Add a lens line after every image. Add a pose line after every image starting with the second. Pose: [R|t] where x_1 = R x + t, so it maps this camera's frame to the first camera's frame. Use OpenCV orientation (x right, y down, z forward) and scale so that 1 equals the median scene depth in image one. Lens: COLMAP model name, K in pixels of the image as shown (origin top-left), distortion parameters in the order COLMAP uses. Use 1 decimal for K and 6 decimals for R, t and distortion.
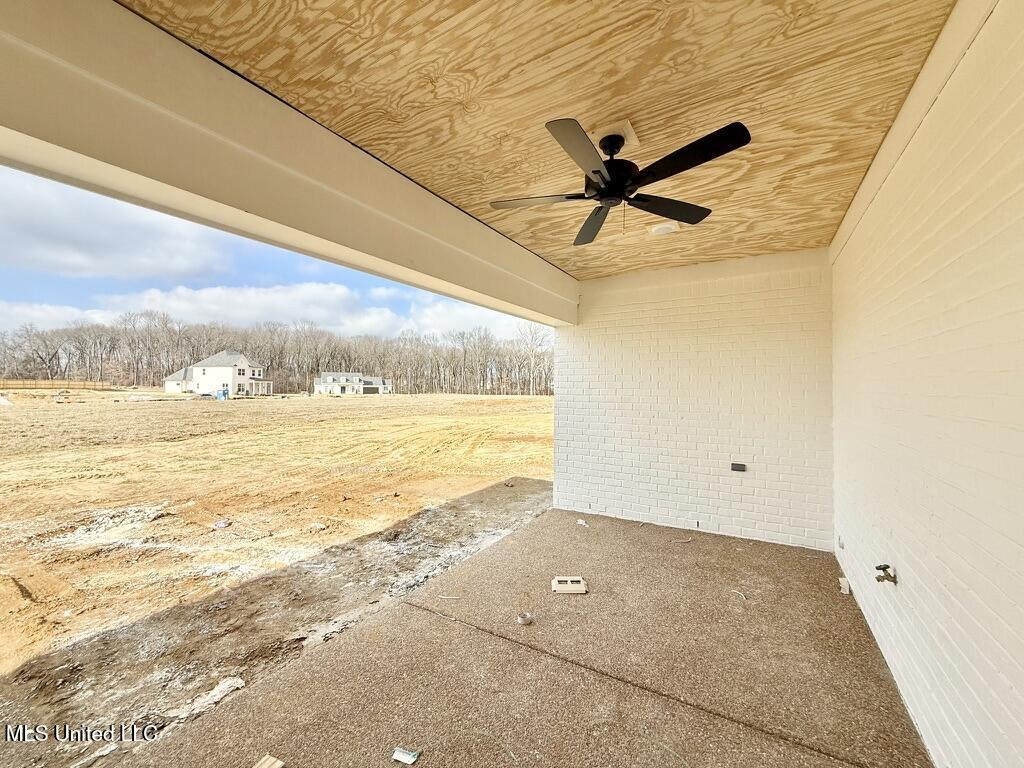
lens RADIAL K [[408.4, 0, 508.1], [0, 408.4, 385.7], [0, 0, 1]] dist [-0.002082, -0.000107]
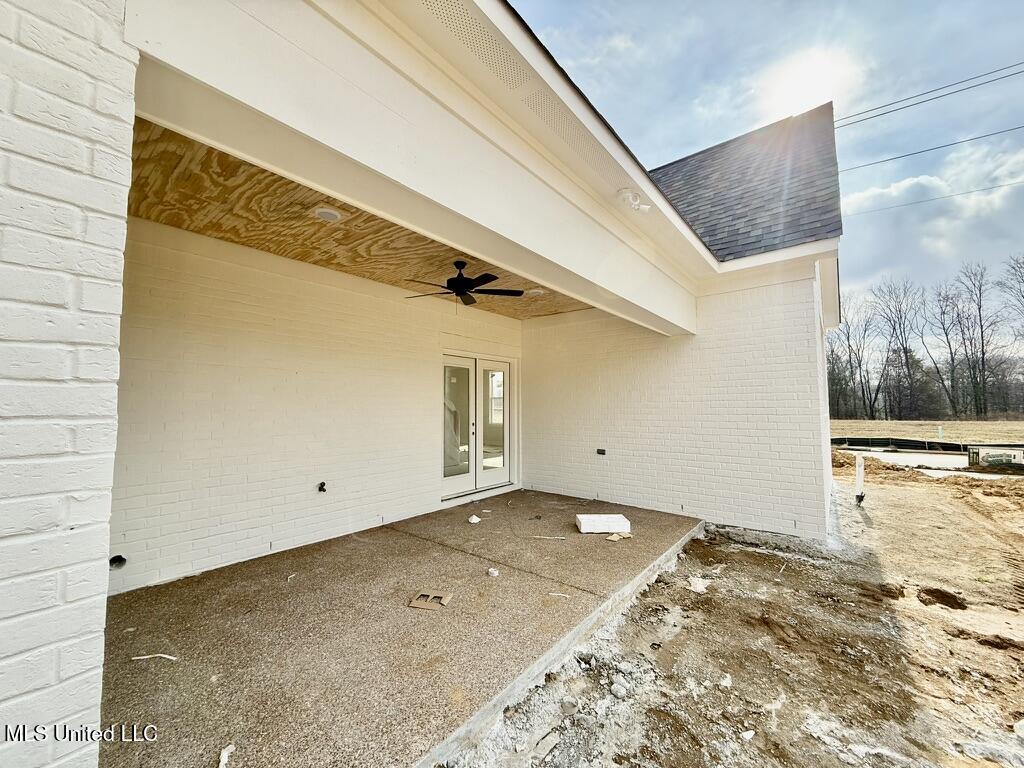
lens RADIAL K [[408.4, 0, 511.8], [0, 408.4, 382.7], [0, 0, 1]] dist [-0.002082, -0.000107]
pose [[-0.991660, 0.006999, 0.128691, -0.165285], [-0.000748, 0.998195, -0.060053, 0.056792], [-0.128879, -0.059649, -0.989865, 2.064337]]
